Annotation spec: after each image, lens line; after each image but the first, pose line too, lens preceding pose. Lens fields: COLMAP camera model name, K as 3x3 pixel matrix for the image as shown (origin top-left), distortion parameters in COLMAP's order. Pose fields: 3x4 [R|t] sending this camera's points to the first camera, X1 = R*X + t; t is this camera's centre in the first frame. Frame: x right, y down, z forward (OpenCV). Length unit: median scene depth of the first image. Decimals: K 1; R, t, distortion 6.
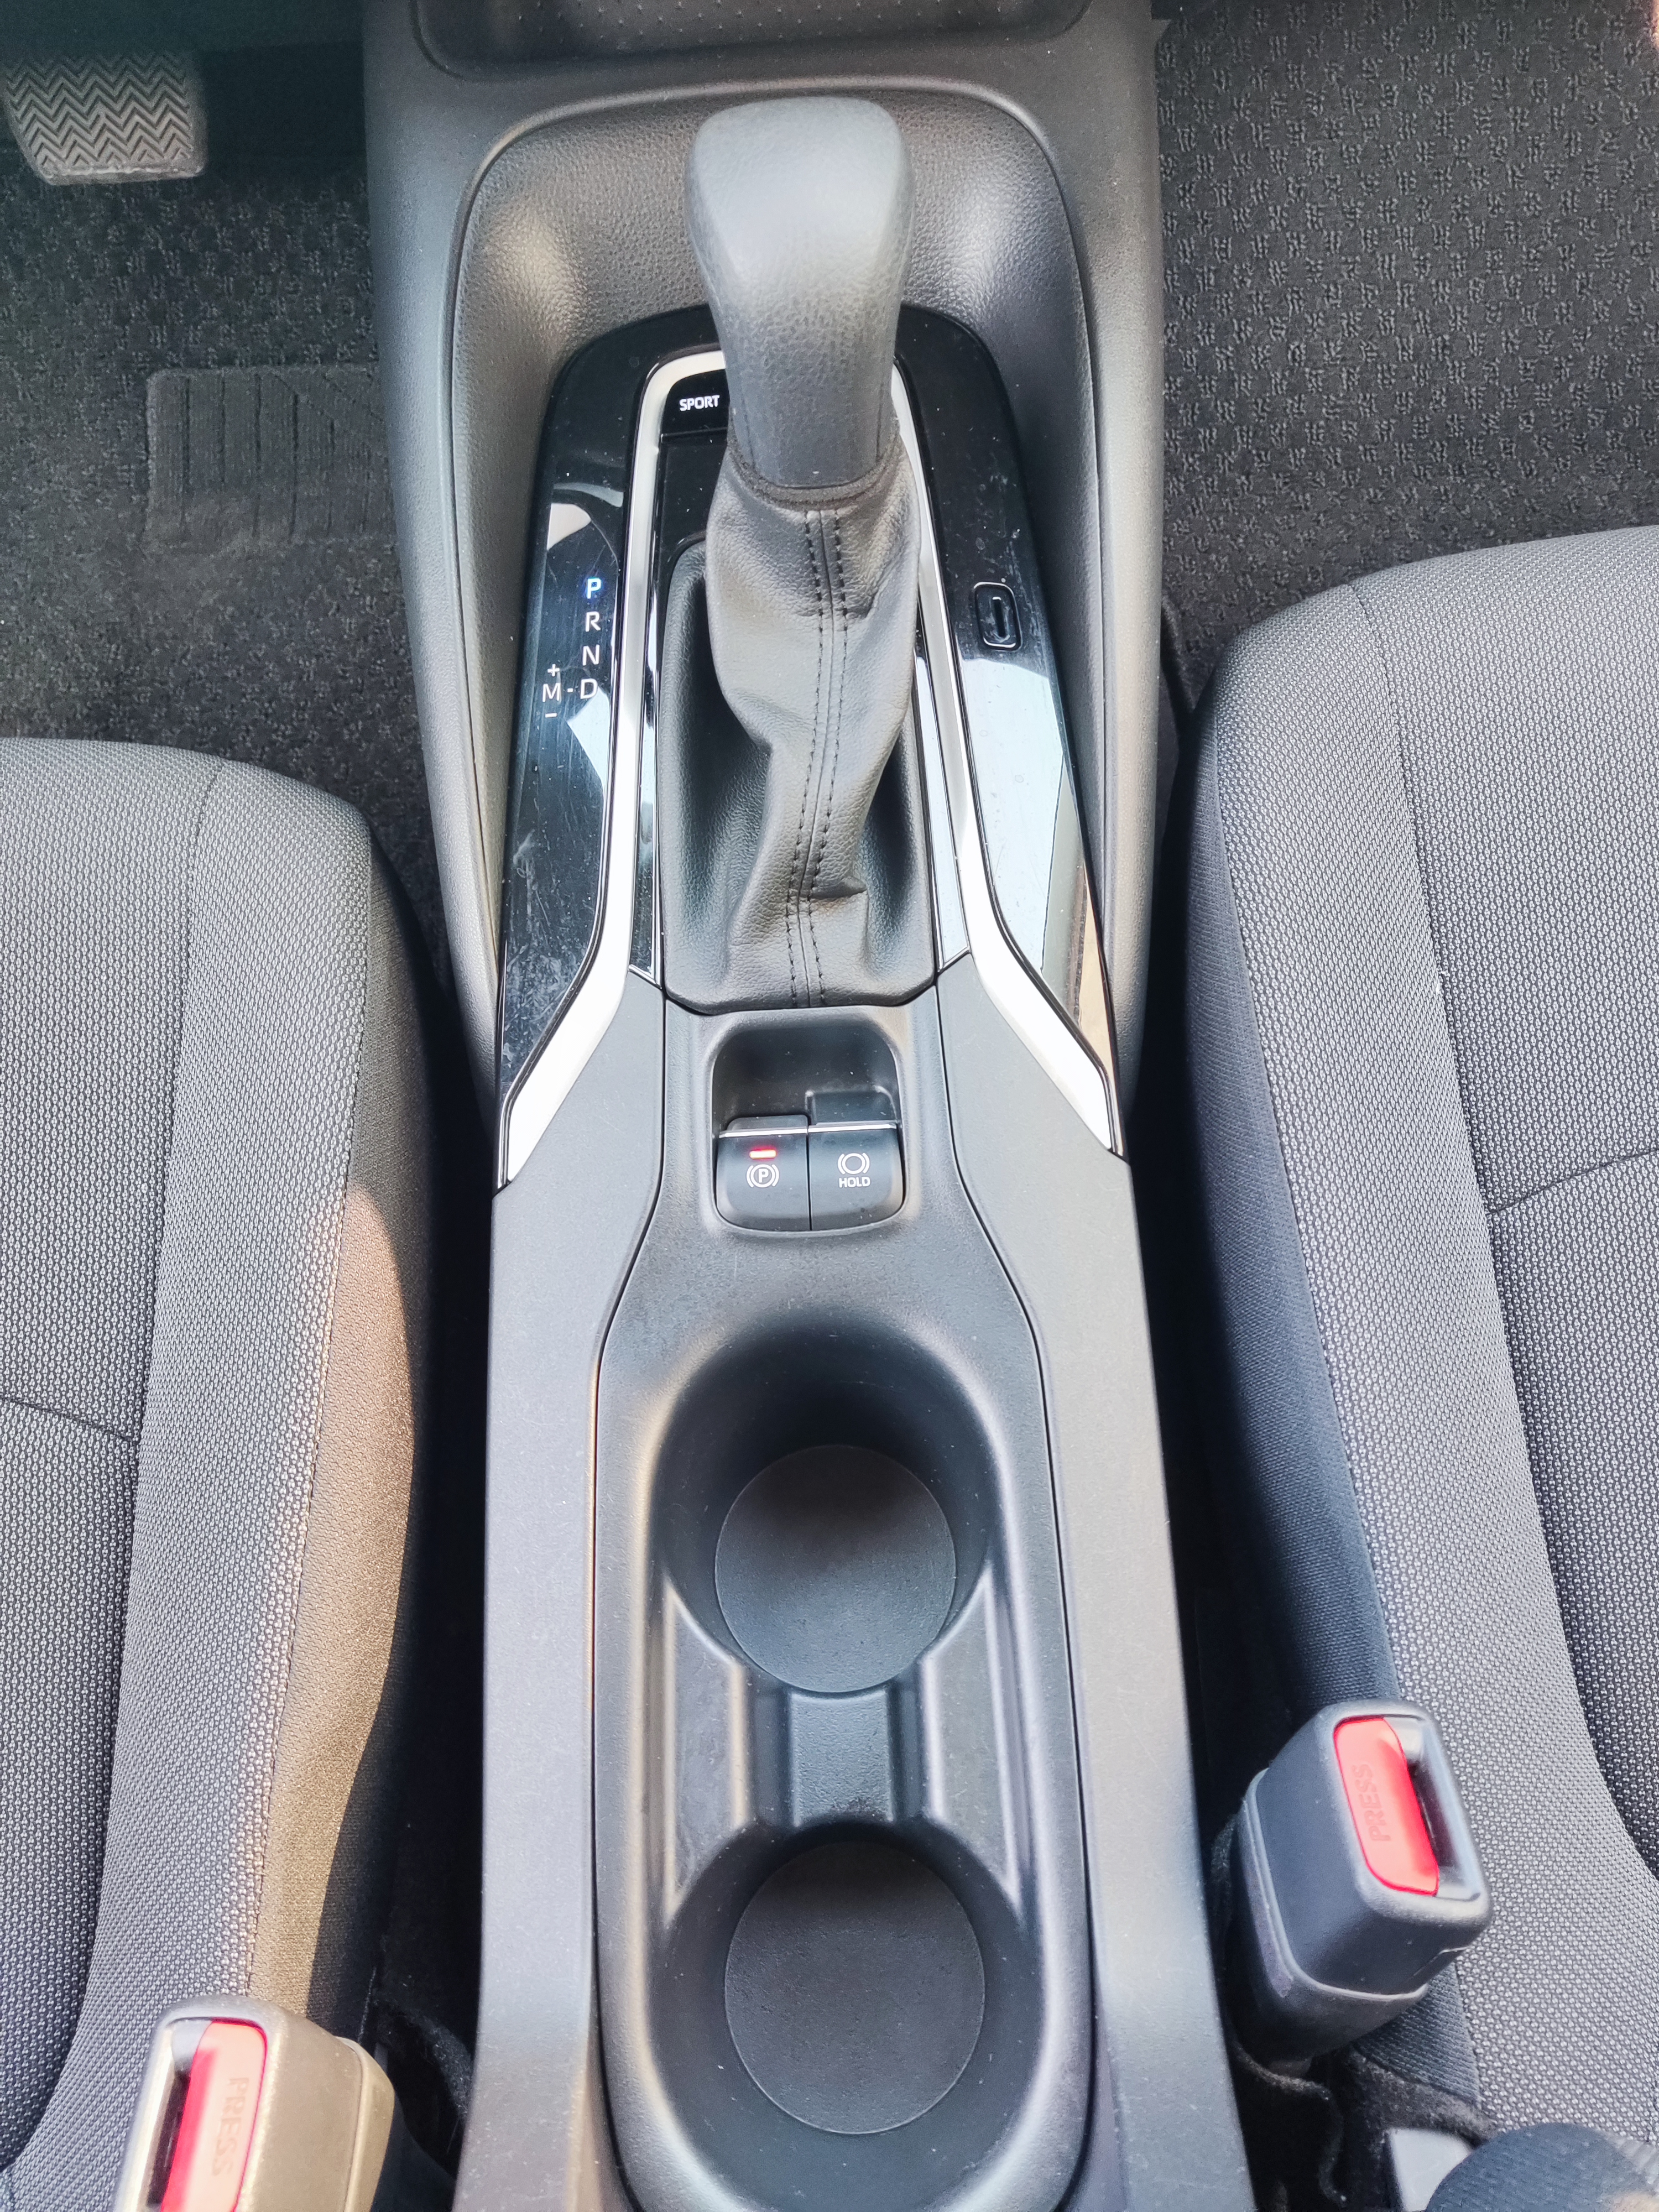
lens RADIAL K [[1658.4, 0, 829.5], [0, 1658.4, 1106.0], [0, 0, 1]] dist [0.101224, -0.157583]
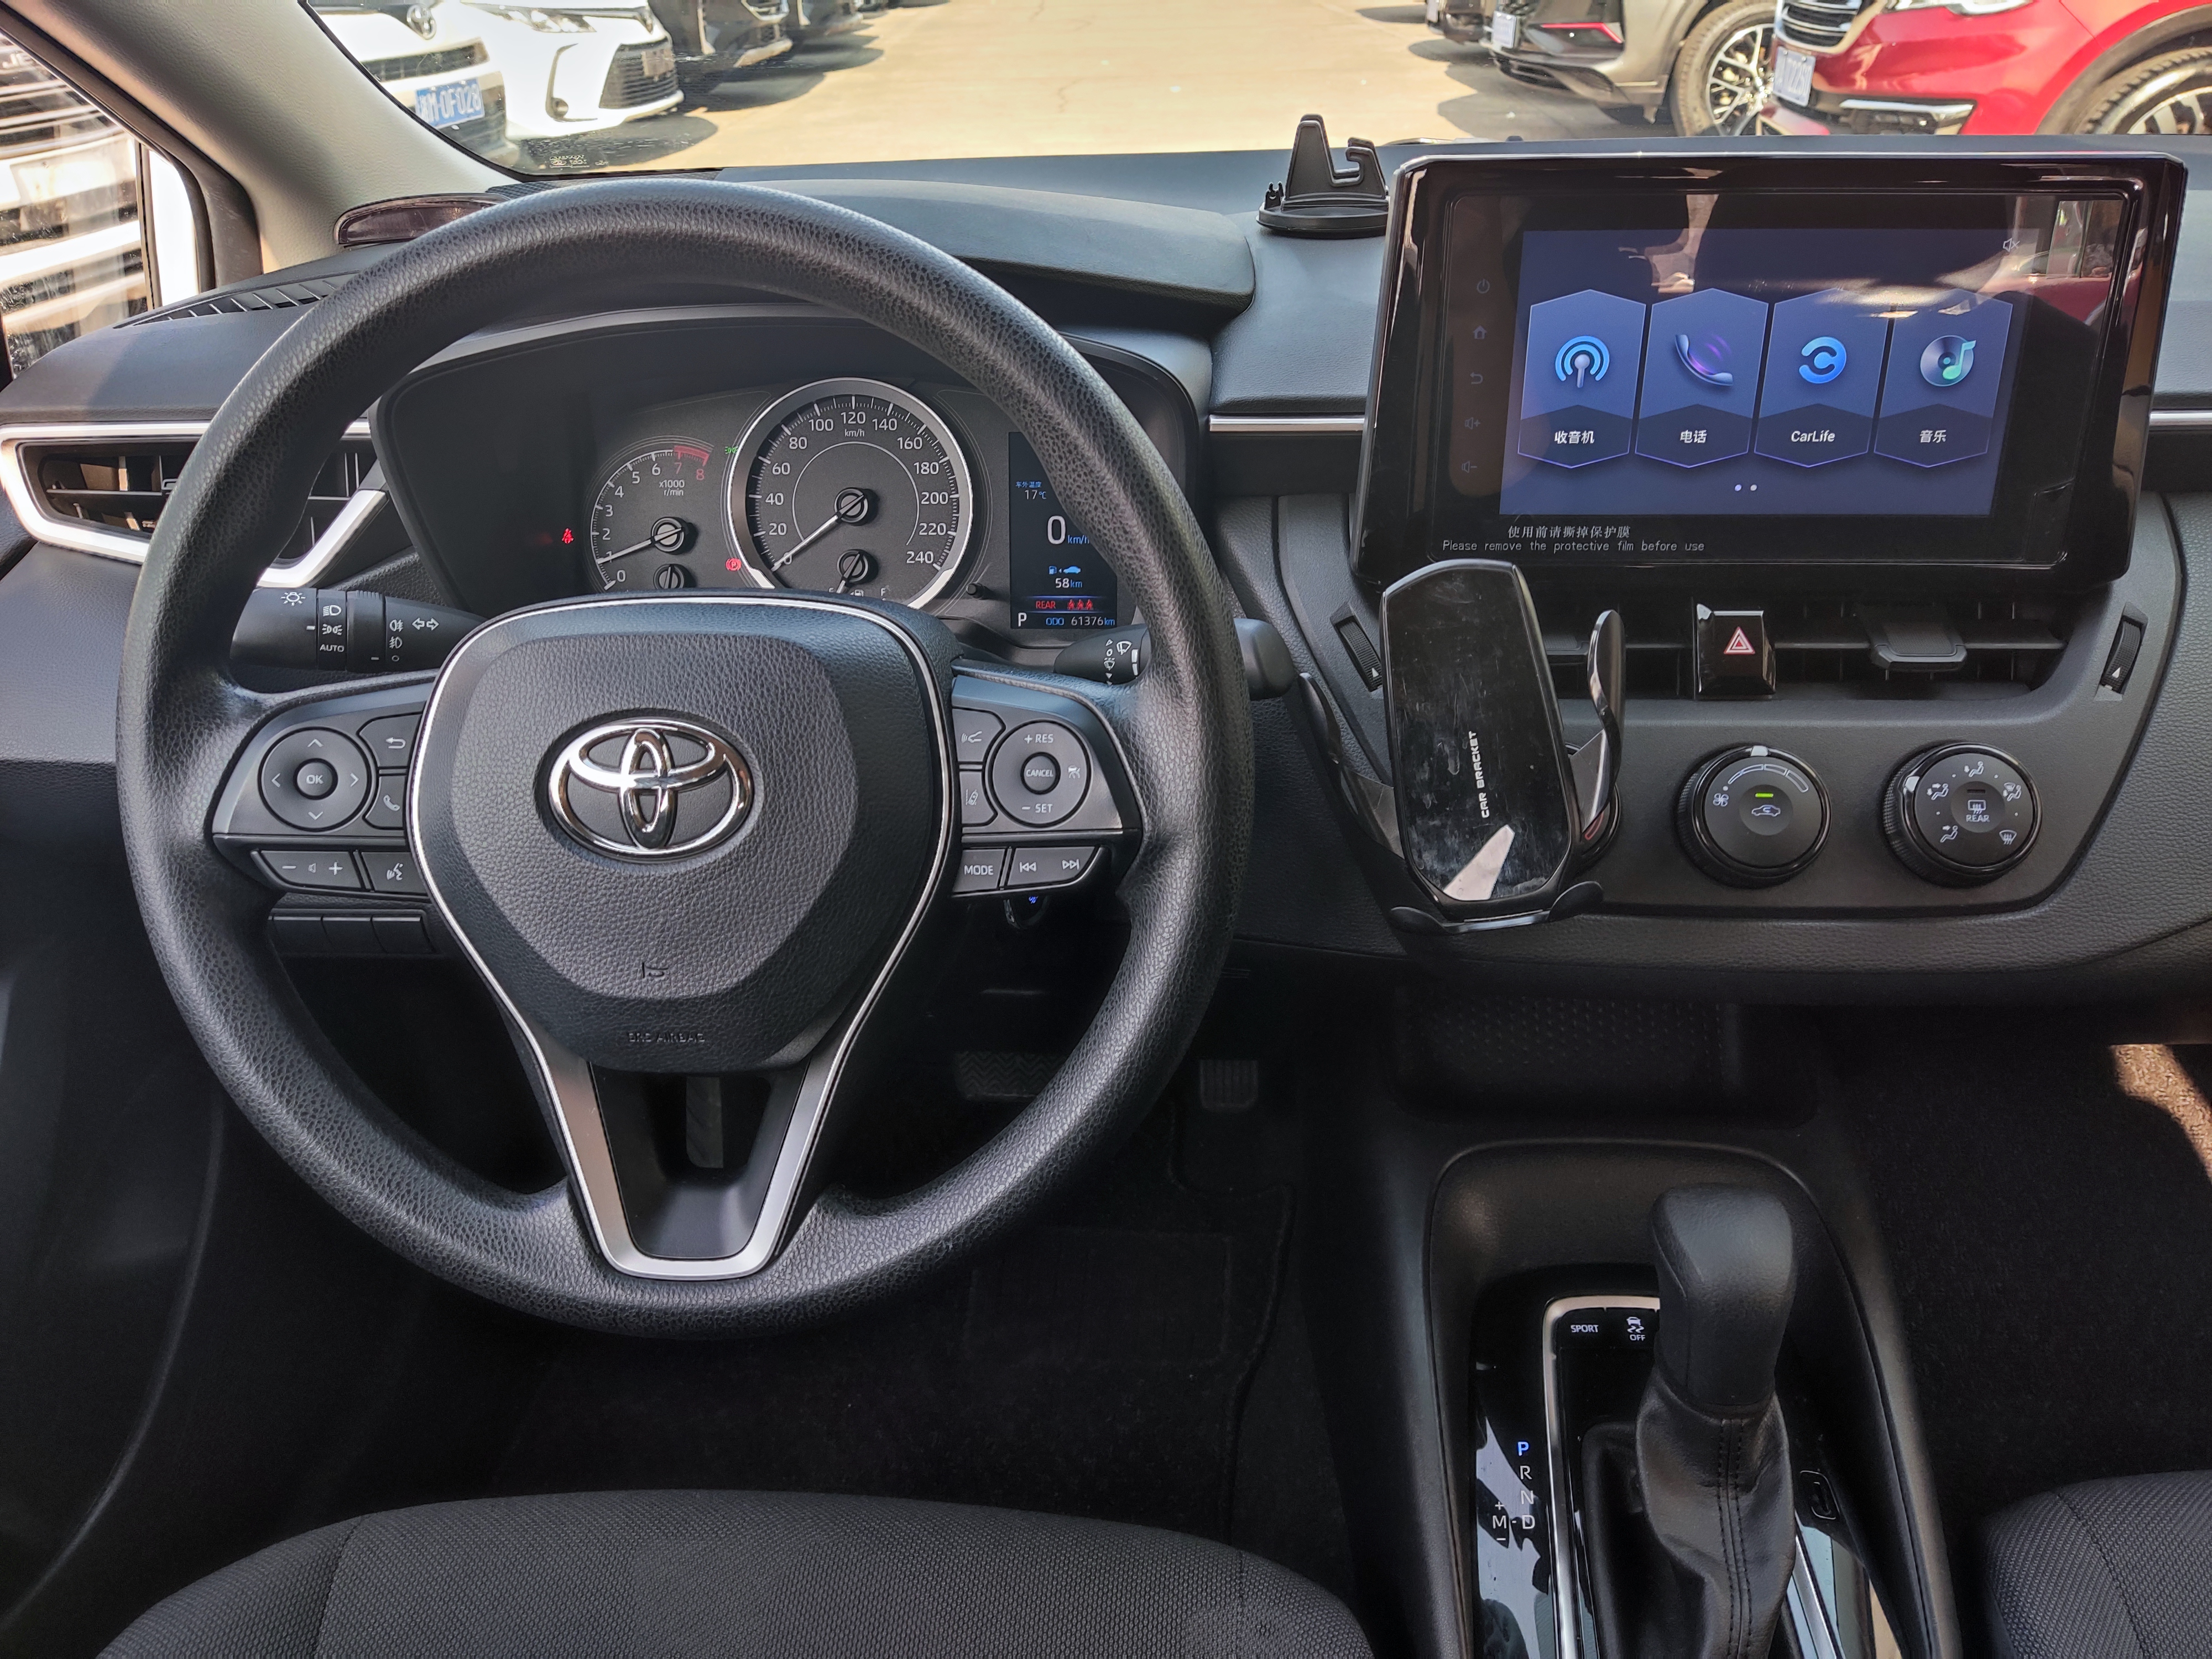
lens RADIAL K [[1658.4, 0, 1106.0], [0, 1658.4, 829.5], [0, 0, 1]] dist [0.101224, -0.157583]
pose [[0.994297, 0.058659, -0.089063, -0.423923], [-0.099532, 0.810324, -0.577467, 0.138852], [0.038296, 0.583039, 0.811541, -0.529700]]
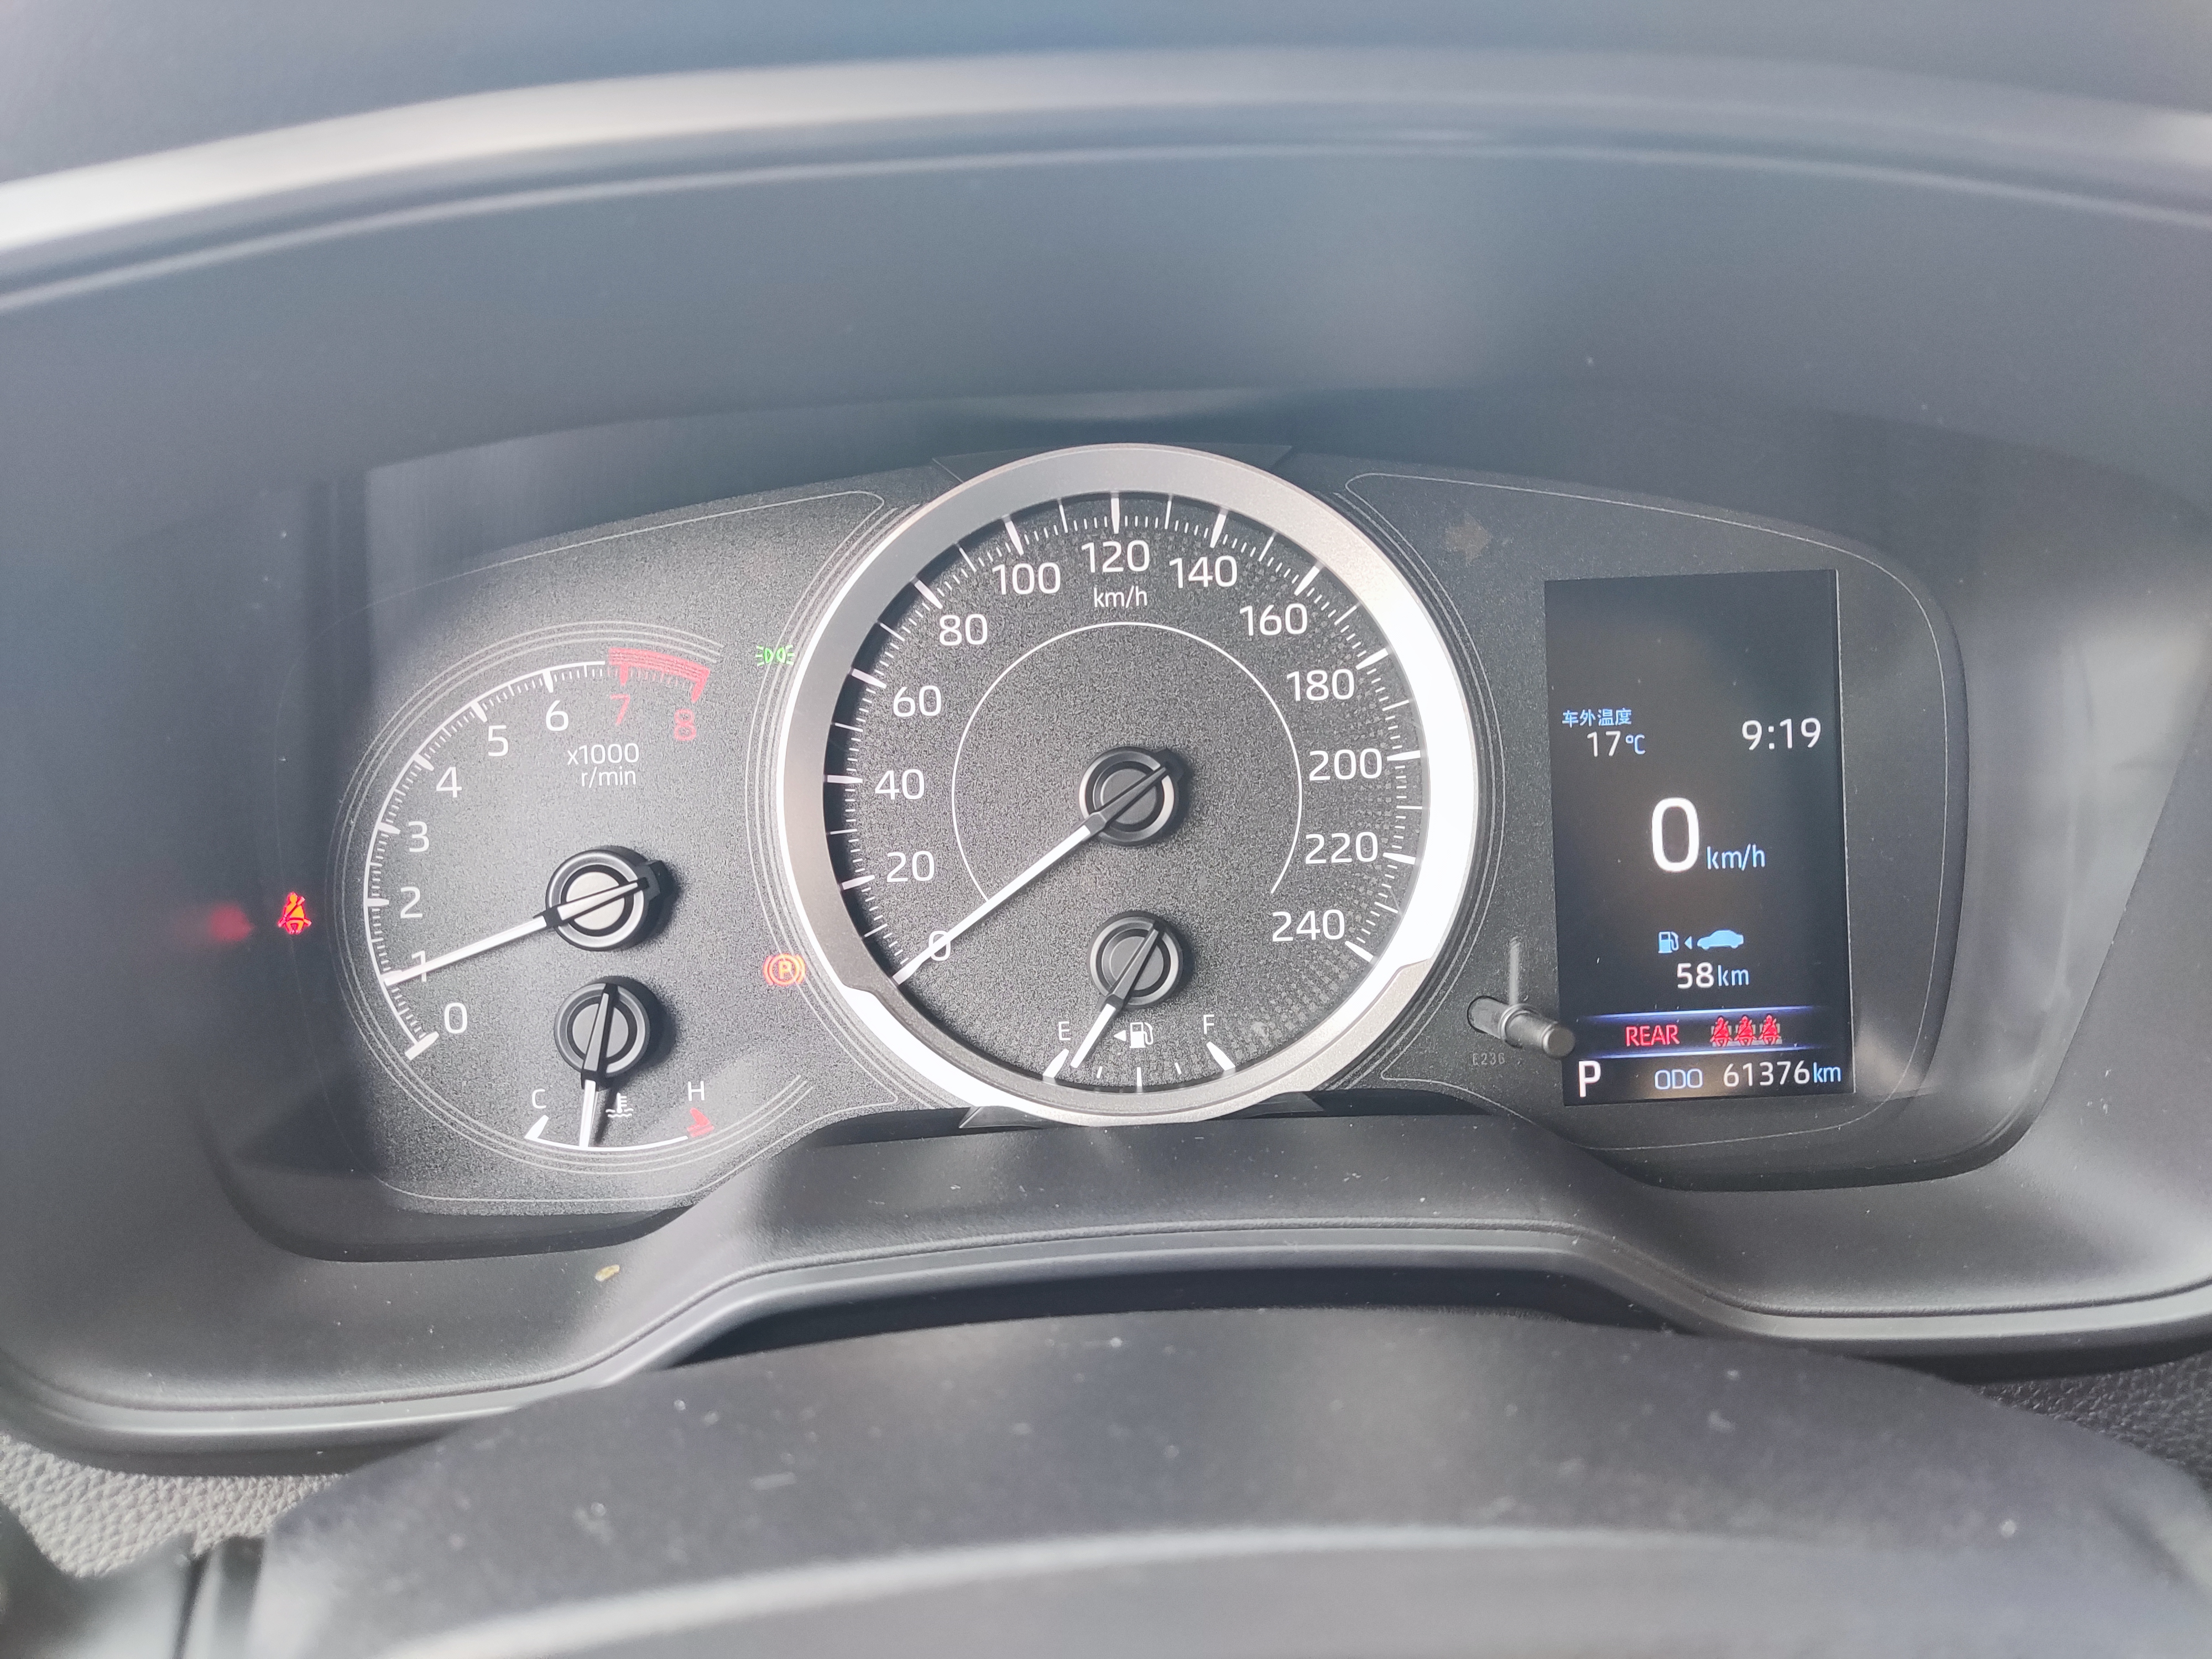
lens RADIAL K [[1658.4, 0, 1106.0], [0, 1658.4, 829.5], [0, 0, 1]] dist [0.101224, -0.157583]
pose [[0.999811, 0.005171, 0.018754, -0.878778], [0.008632, 0.746016, -0.665872, -0.686351], [-0.017434, 0.665908, 0.745830, 0.217196]]
